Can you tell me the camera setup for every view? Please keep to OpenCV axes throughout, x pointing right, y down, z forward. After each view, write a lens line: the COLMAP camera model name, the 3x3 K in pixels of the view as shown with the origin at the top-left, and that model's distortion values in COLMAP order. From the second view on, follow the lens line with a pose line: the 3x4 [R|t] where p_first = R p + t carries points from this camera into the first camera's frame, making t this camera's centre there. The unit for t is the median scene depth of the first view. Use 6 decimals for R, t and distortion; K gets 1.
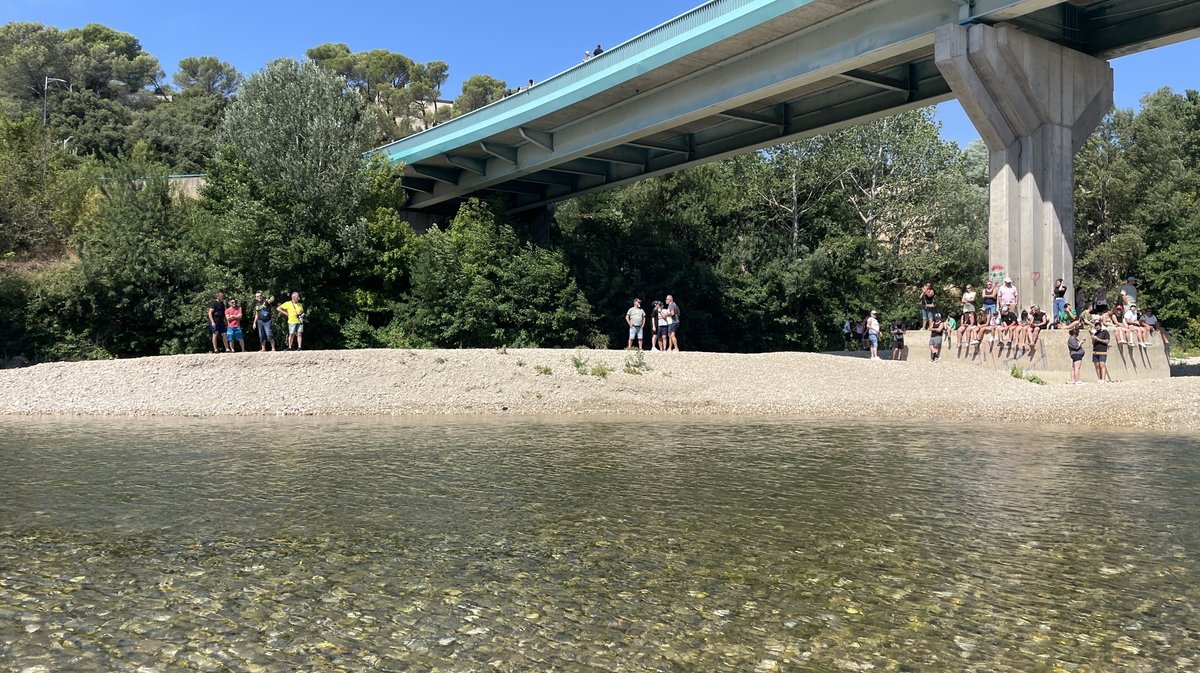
lens RADIAL K [[887.3, 0, 598.2], [0, 887.3, 334.7], [0, 0, 1]] dist [0.046468, -0.040690]
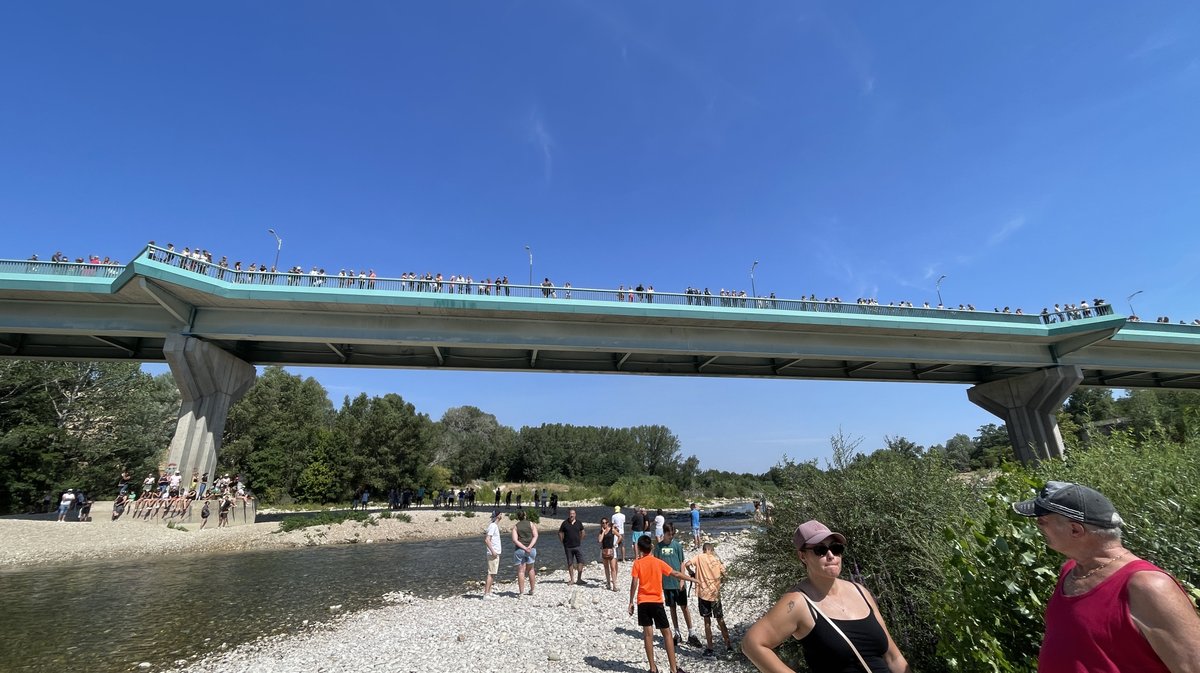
lens RADIAL K [[472.4, 0, 600.2], [0, 472.4, 331.8], [0, 0, 1]] dist [-0.009477, -0.000731]
pose [[0.381987, 0.282888, 0.879807, -0.143373], [0.012804, 0.950288, -0.311109, -0.023776], [-0.924079, 0.130105, 0.359376, -0.197899]]
